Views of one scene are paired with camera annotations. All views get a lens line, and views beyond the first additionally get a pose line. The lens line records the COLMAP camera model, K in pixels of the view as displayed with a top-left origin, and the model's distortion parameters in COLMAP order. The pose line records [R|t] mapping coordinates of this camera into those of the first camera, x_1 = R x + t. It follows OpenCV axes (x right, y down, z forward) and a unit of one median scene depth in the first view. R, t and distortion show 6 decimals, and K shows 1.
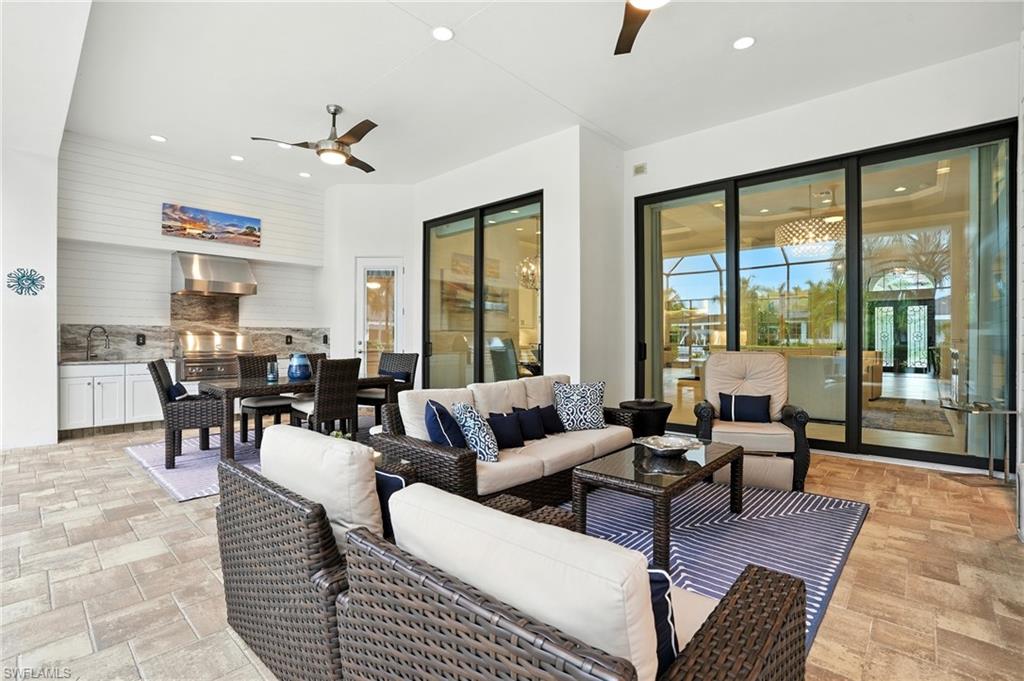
lens RADIAL K [[475.4, 0, 498.8], [0, 475.4, 341.0], [0, 0, 1]] dist [-0.056427, 0.014992]
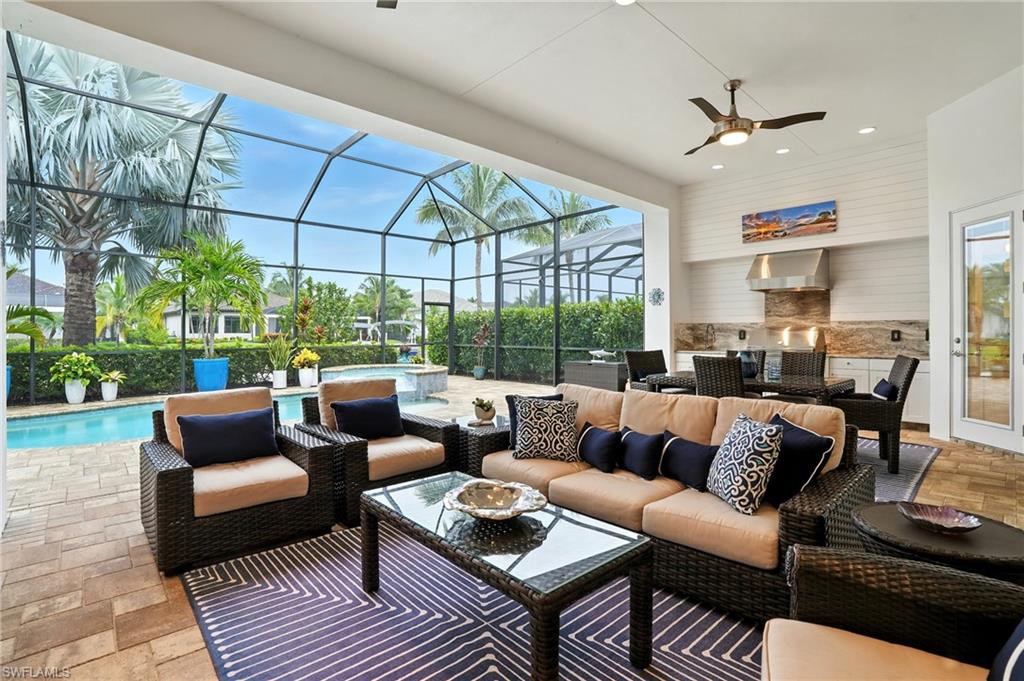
lens RADIAL K [[475.4, 0, 510.2], [0, 475.4, 333.5], [0, 0, 1]] dist [-0.056427, 0.014992]
pose [[-0.070796, -0.002874, -0.997487, 0.439621], [-0.007118, 0.999972, -0.002376, 0.000481], [0.997465, 0.006932, -0.070814, 0.472245]]
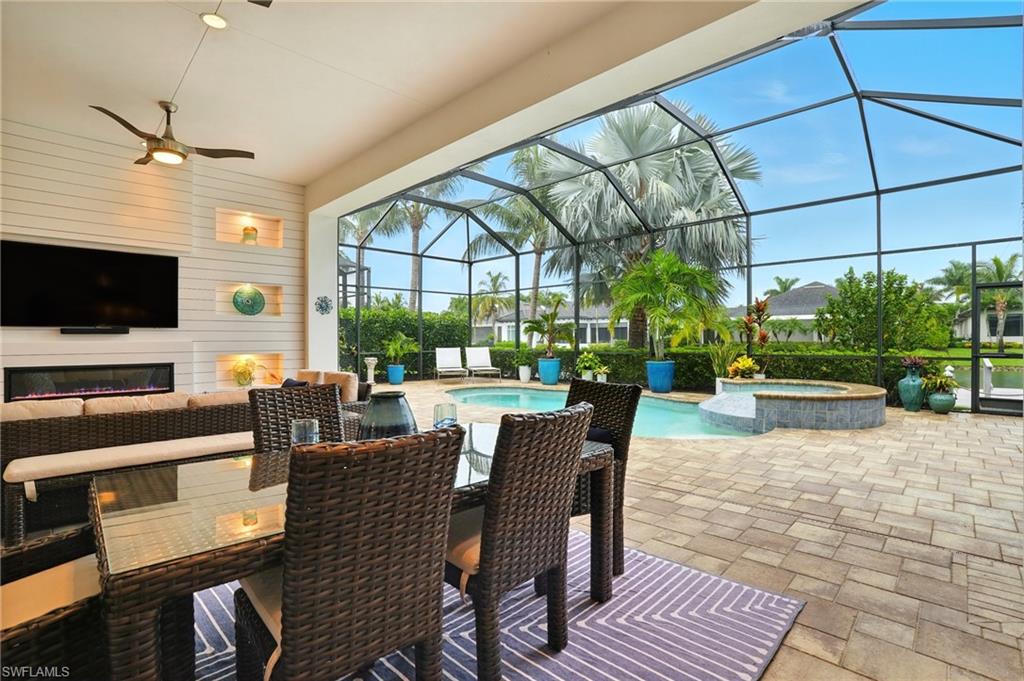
lens RADIAL K [[475.4, 0, 513.4], [0, 475.4, 340.2], [0, 0, 1]] dist [-0.056427, 0.014992]
pose [[-0.999700, 0.000269, 0.024487, -0.425971], [0.000527, 0.999944, 0.010544, -0.009726], [-0.024483, 0.010554, -0.999645, 1.084347]]
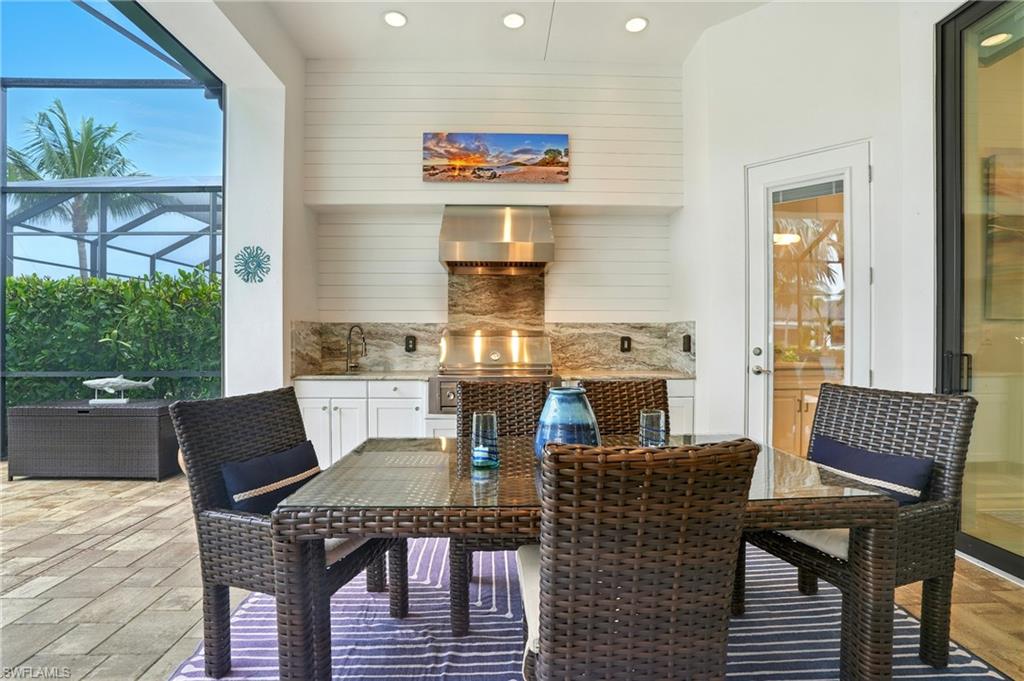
lens RADIAL K [[475.4, 0, 513.8], [0, 475.4, 340.9], [0, 0, 1]] dist [-0.056427, 0.014992]
pose [[0.714279, -0.002652, -0.699856, -0.163691], [-0.002911, 0.999973, -0.006760, -0.002704], [0.699855, 0.006866, 0.714252, 0.575941]]
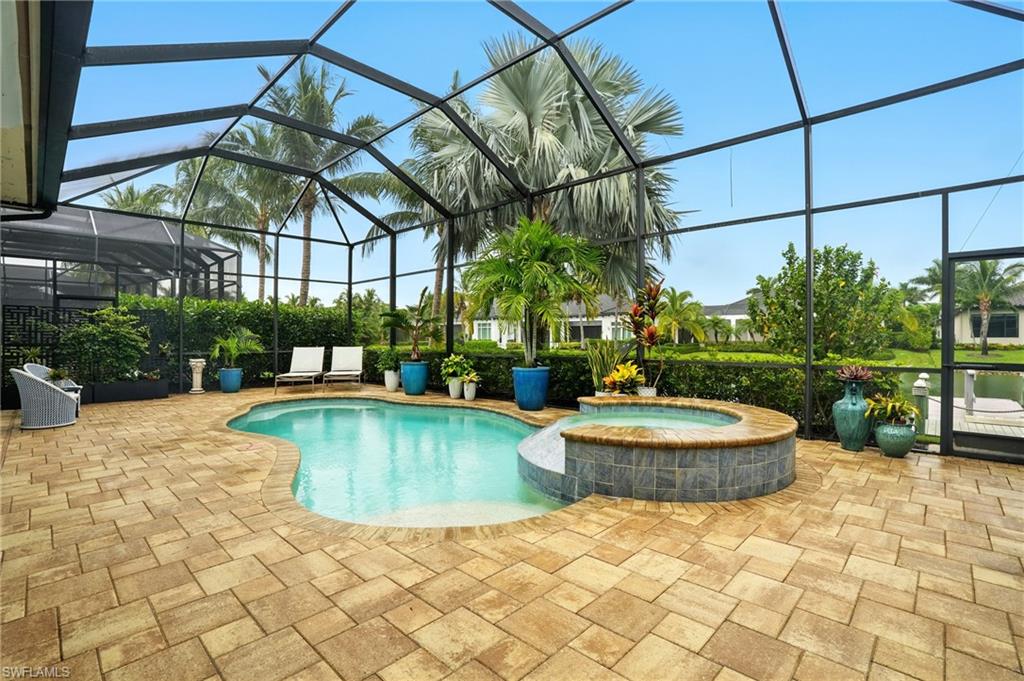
lens RADIAL K [[475.4, 0, 512.6], [0, 475.4, 339.4], [0, 0, 1]] dist [-0.056427, 0.014992]
pose [[-0.999963, -0.004870, 0.007095, -0.840994], [-0.004786, 0.999919, 0.011806, -0.006248], [-0.007152, 0.011772, -0.999905, 0.674463]]
